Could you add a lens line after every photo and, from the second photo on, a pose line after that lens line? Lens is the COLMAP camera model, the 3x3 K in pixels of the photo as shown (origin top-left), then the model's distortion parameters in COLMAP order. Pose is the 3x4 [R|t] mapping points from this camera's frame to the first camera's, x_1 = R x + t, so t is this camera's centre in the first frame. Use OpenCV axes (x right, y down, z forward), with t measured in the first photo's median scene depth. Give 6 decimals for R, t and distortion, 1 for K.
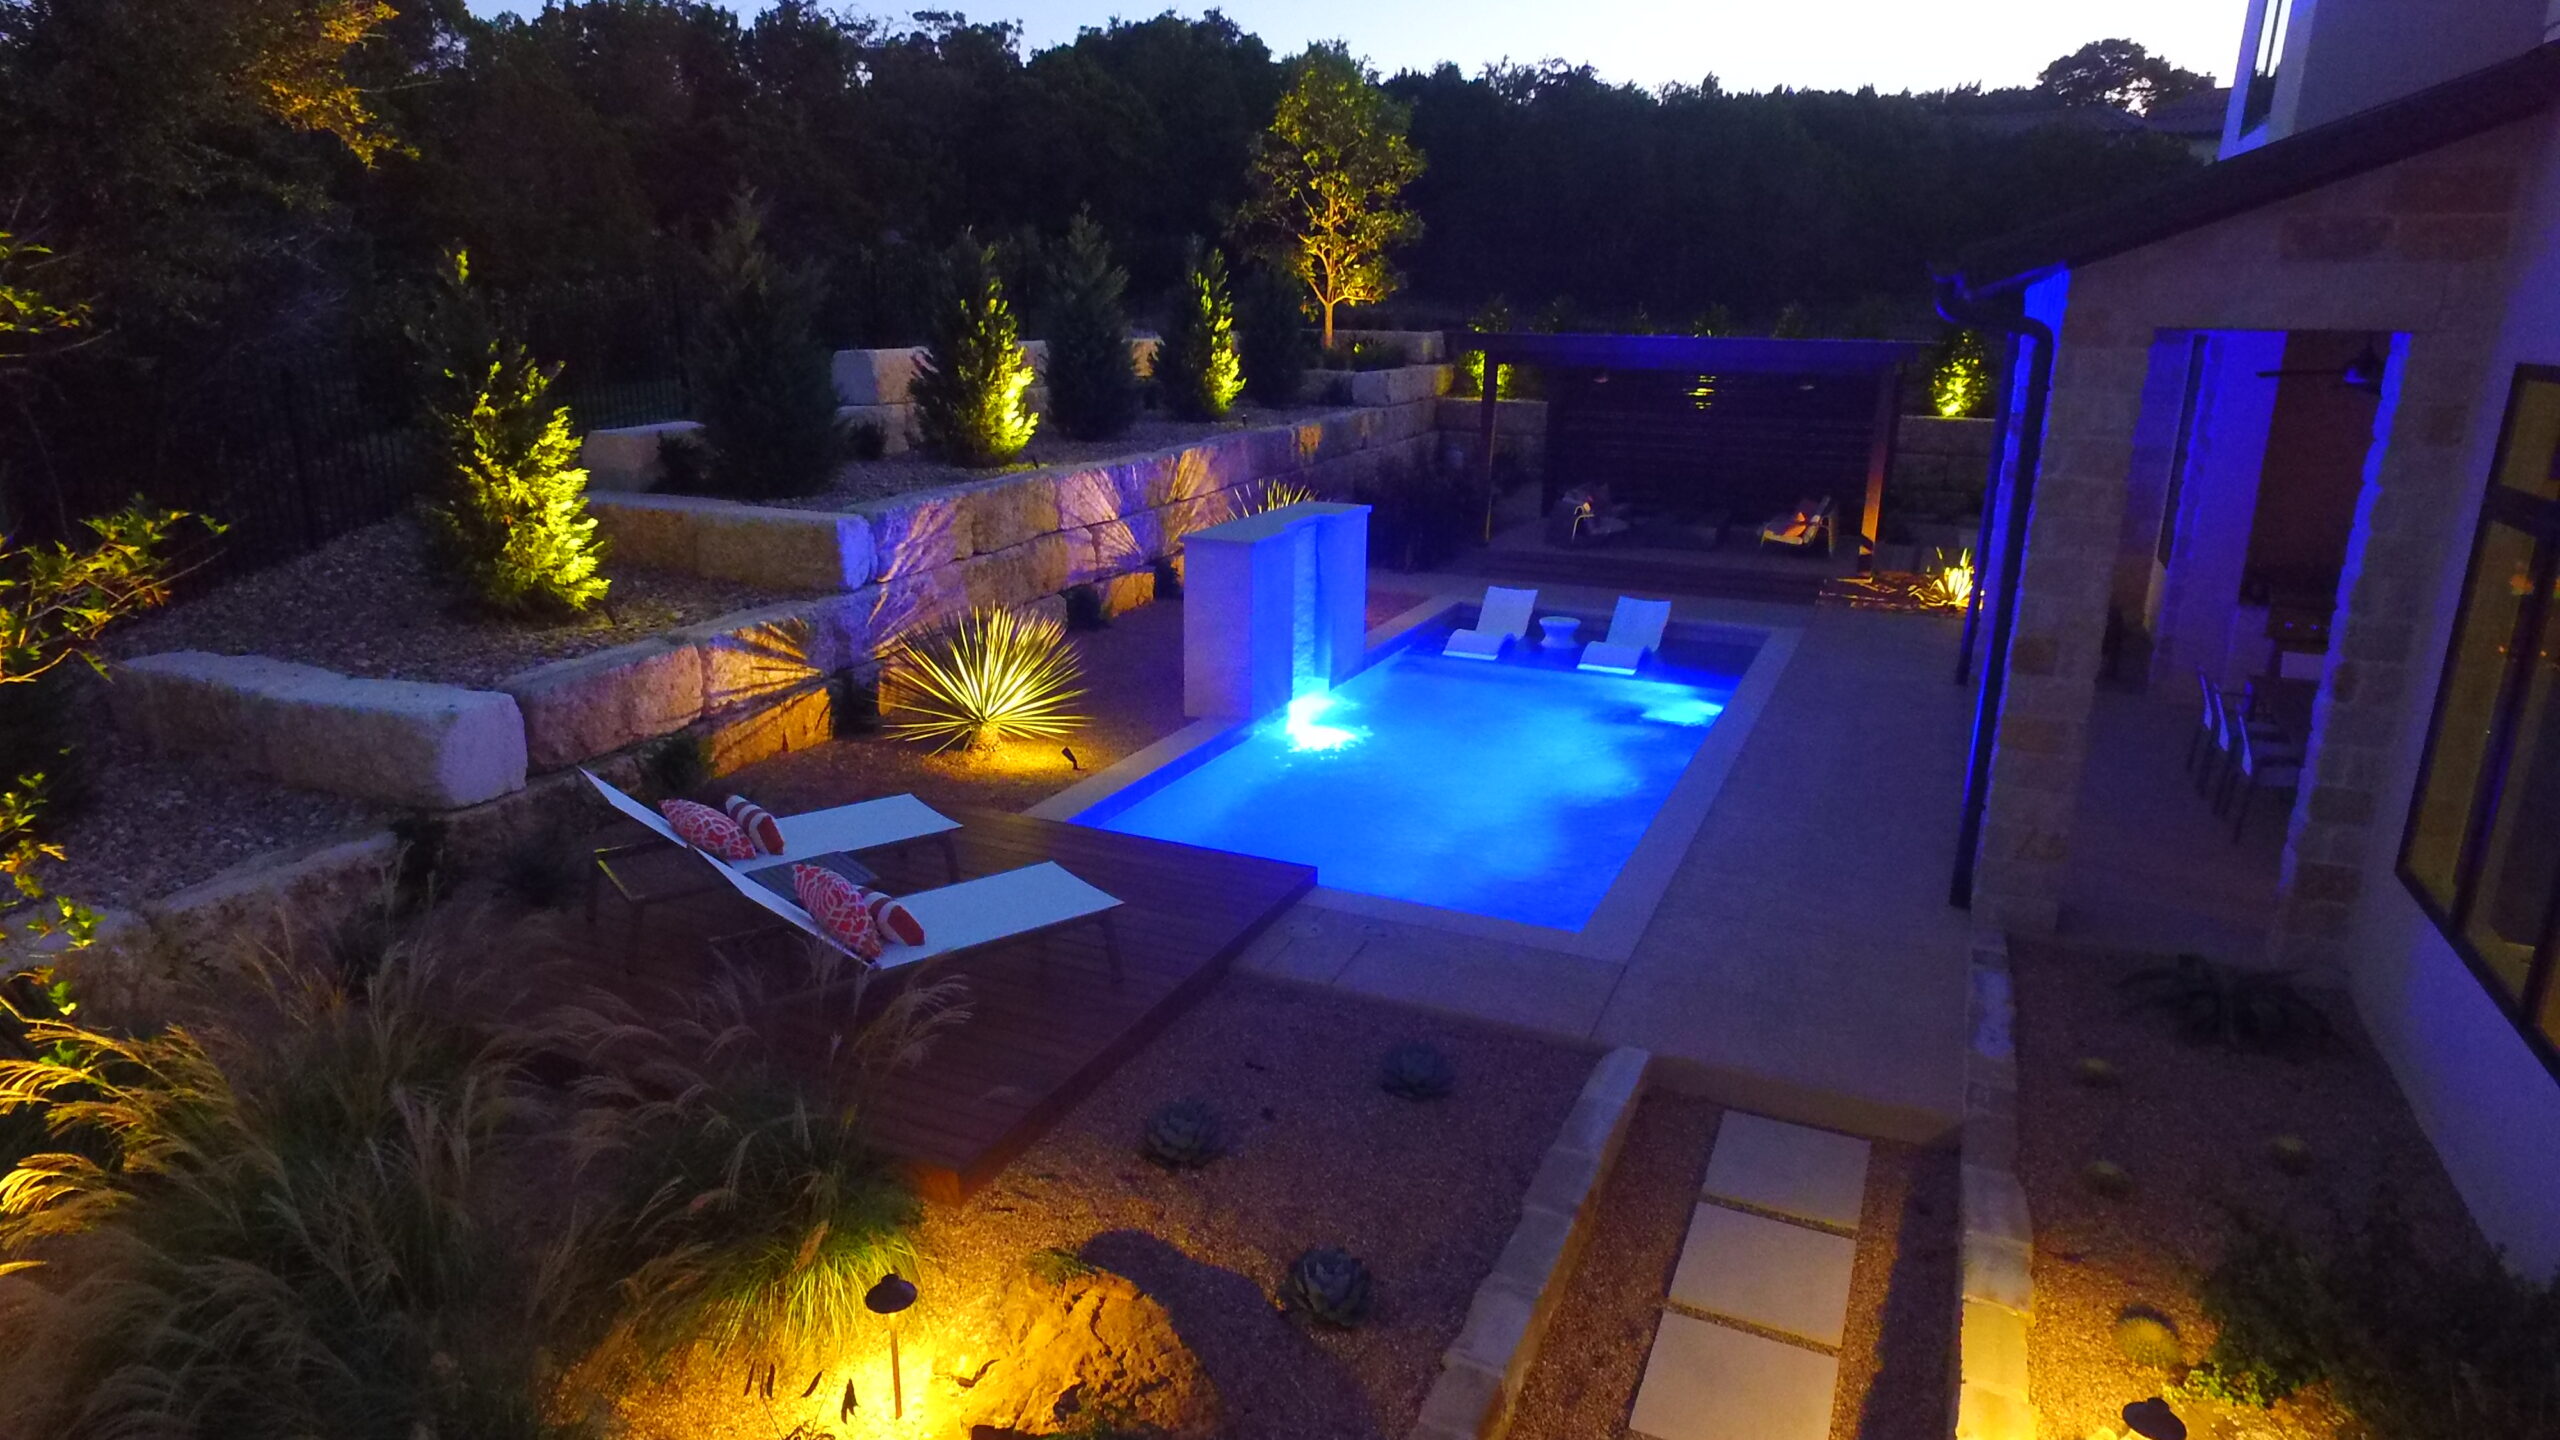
lens RADIAL K [[1473.6, 0, 1274.6], [0, 1473.6, 716.7], [0, 0, 1]] dist [-0.002330, 0.004841]
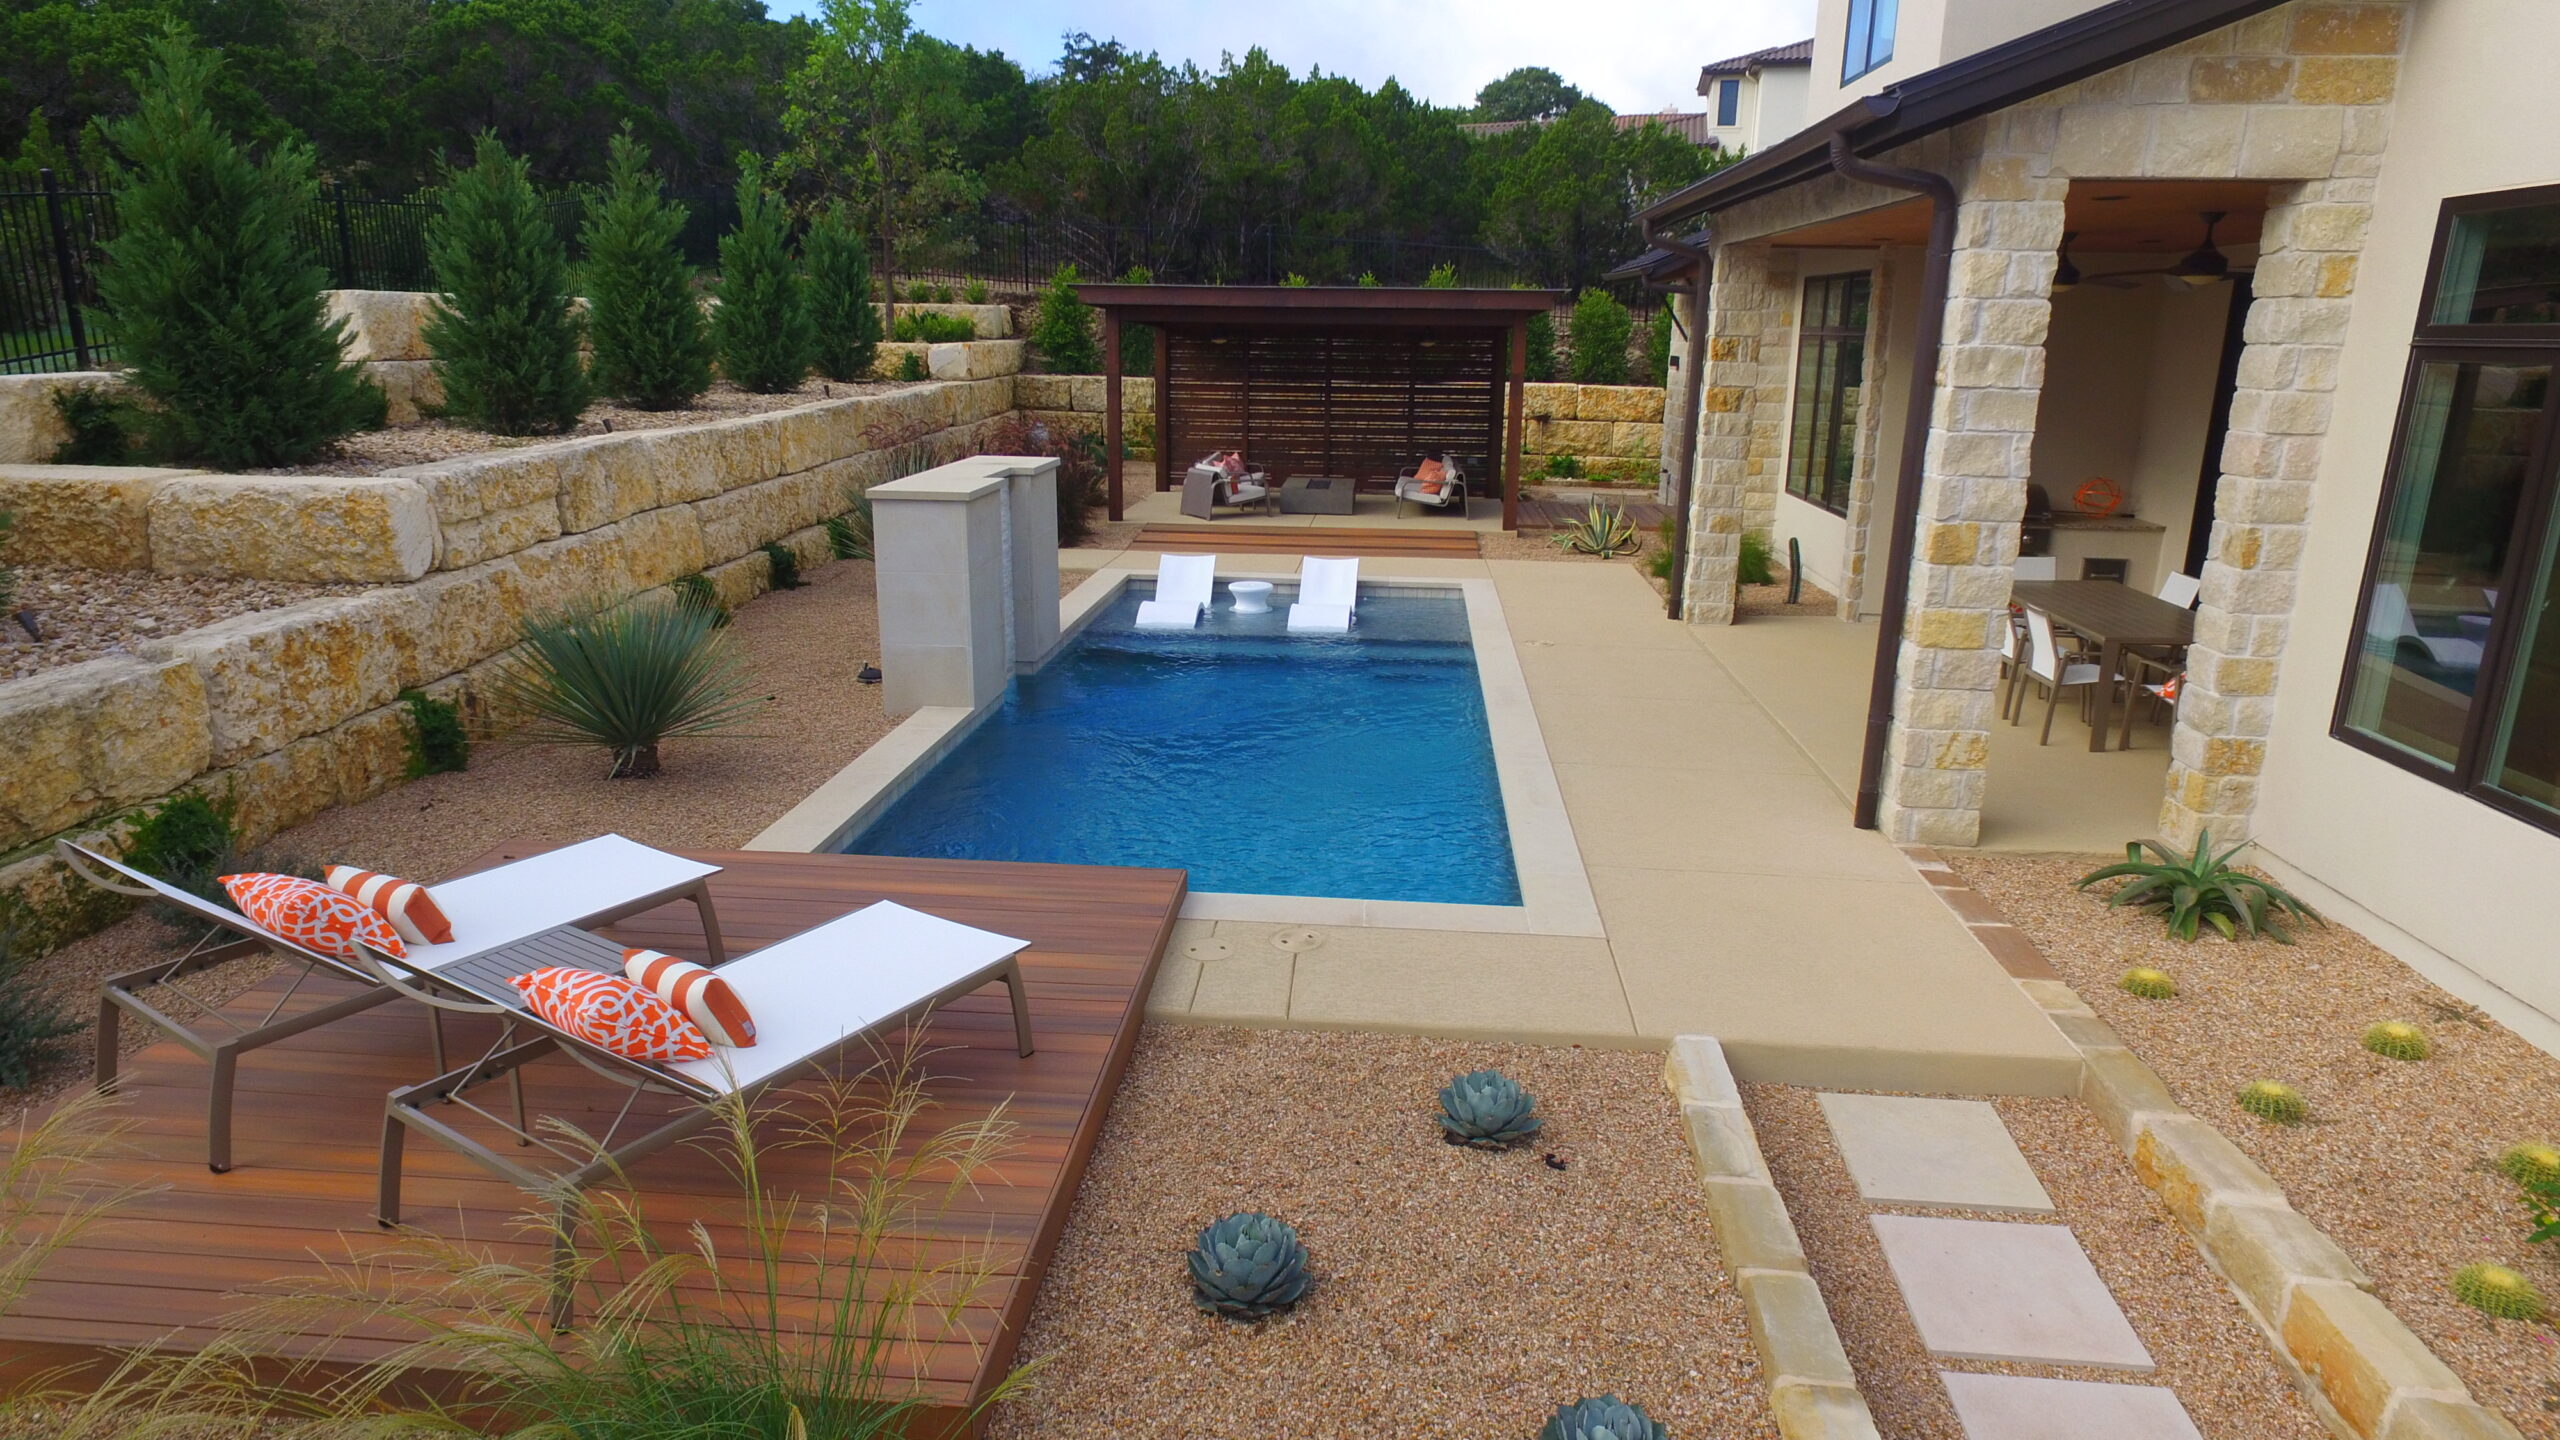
lens RADIAL K [[1473.6, 0, 1274.6], [0, 1473.6, 716.7], [0, 0, 1]] dist [-0.002330, 0.004841]
pose [[0.944078, -0.086333, 0.318219, -0.121969], [0.088115, 0.996071, 0.008818, 0.013251], [-0.317730, 0.019715, 0.947976, 0.173073]]
